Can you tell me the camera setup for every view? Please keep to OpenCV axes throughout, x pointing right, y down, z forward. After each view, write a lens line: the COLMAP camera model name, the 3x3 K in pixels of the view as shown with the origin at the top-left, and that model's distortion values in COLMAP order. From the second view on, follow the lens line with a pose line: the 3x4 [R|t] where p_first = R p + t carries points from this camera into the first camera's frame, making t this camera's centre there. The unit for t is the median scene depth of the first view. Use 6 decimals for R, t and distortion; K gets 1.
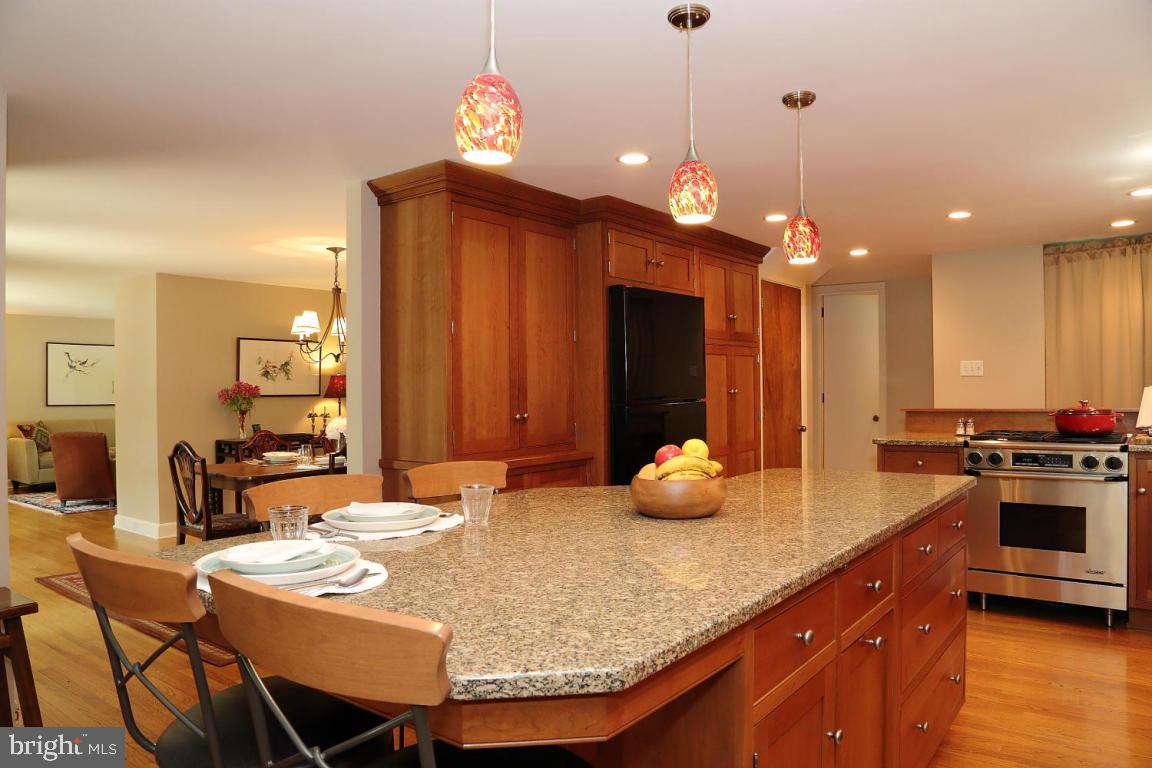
lens RADIAL K [[792.2, 0, 573.8], [0, 792.2, 389.0], [0, 0, 1]] dist [-0.121579, 0.069591]
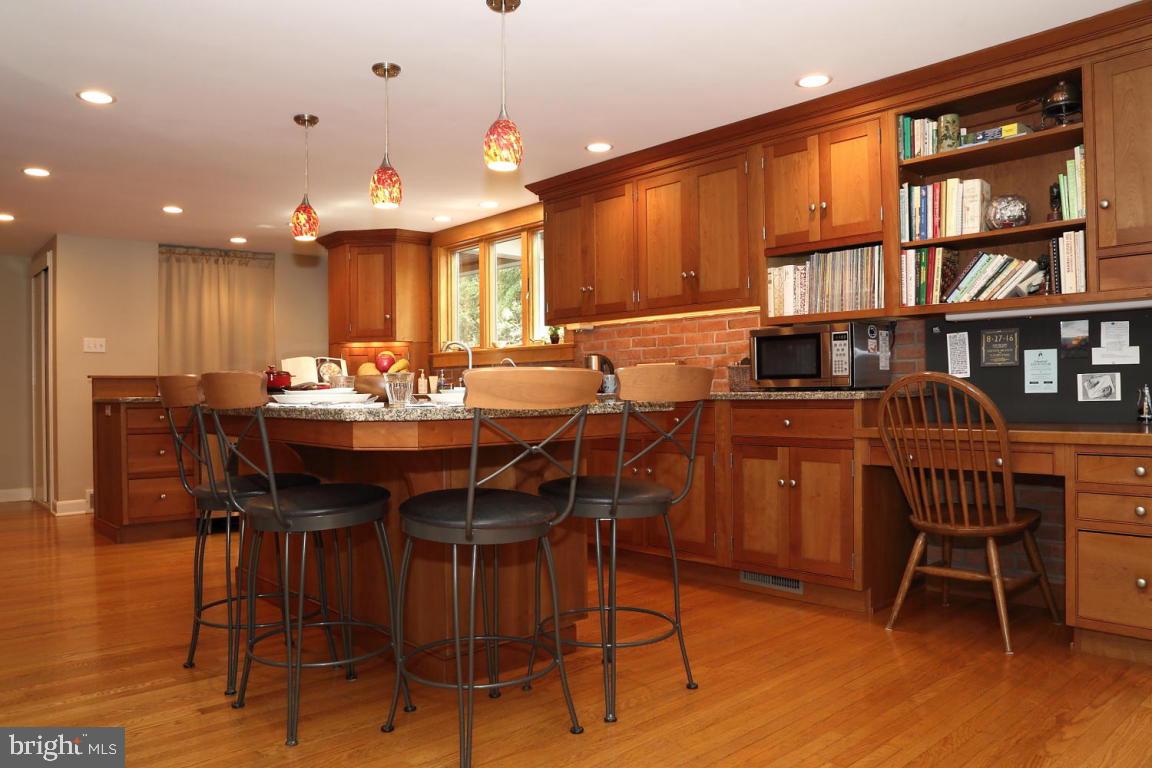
lens RADIAL K [[833.3, 0, 571.0], [0, 833.3, 386.1], [0, 0, 1]] dist [-0.109953, 0.078470]
pose [[0.188149, 0.015577, 0.982017, -0.764318], [0.010613, 0.999784, -0.017892, 0.093468], [-0.982083, 0.013788, 0.187943, 0.206024]]
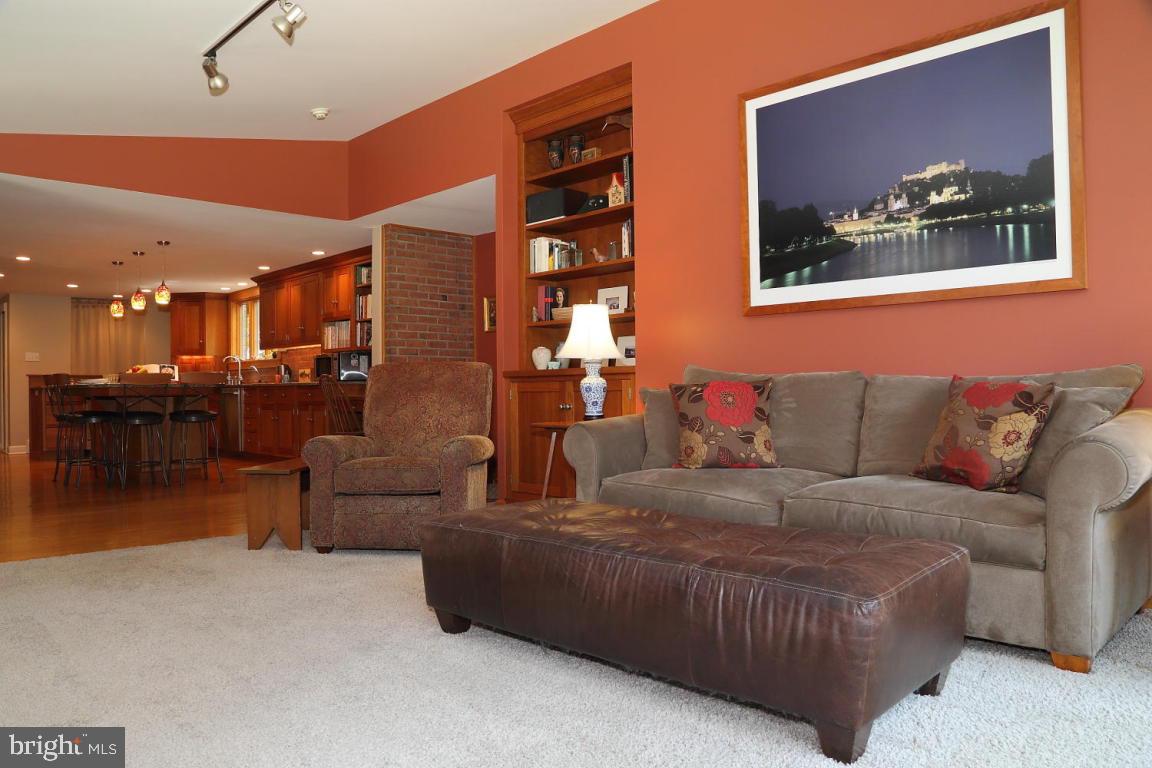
lens RADIAL K [[833.3, 0, 571.0], [0, 833.3, 386.1], [0, 0, 1]] dist [-0.109953, 0.078470]
pose [[0.151398, 0.016731, 0.988331, -1.980784], [0.008848, 0.999794, -0.018280, 0.147853], [-0.988433, 0.011512, 0.151219, -0.967498]]
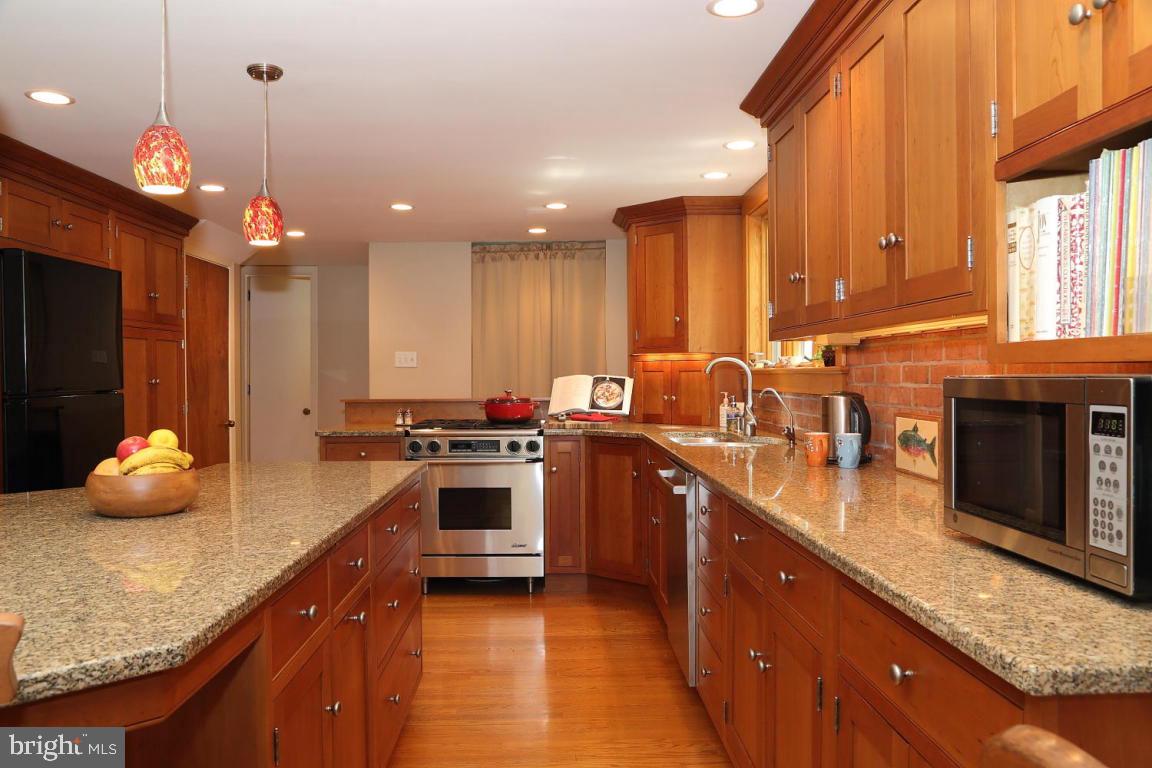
lens RADIAL K [[887.6, 0, 570.7], [0, 887.6, 385.3], [0, 0, 1]] dist [-0.084459, 0.076449]
pose [[0.777564, 0.000365, 0.628803, -0.067281], [-0.002971, 0.999991, 0.003095, 0.004236], [-0.628796, -0.004275, 0.777558, -0.052740]]
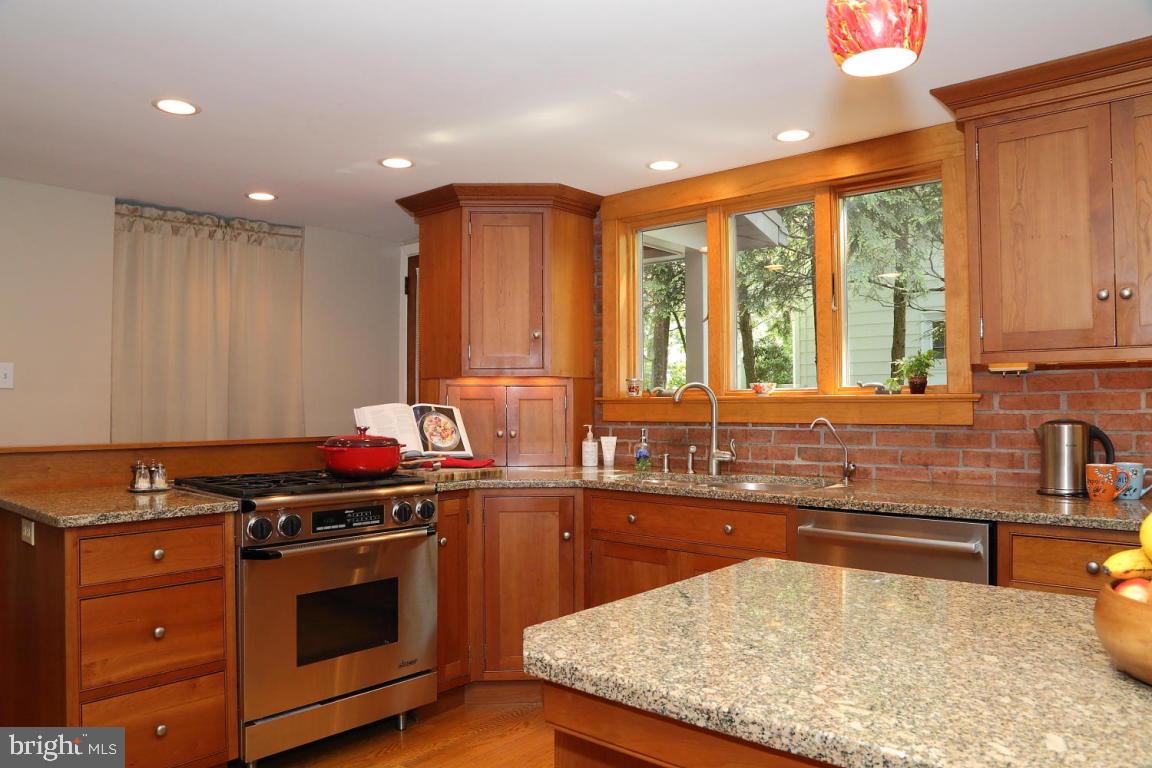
lens RADIAL K [[812.7, 0, 576.0], [0, 812.7, 384.0], [0, 0, 1]] dist [-0.123403, 0.078262]
pose [[0.063002, 0.037975, 0.997291, -0.071448], [0.003460, 0.999261, -0.038269, 0.005881], [-0.998007, 0.005862, 0.062824, 0.834911]]
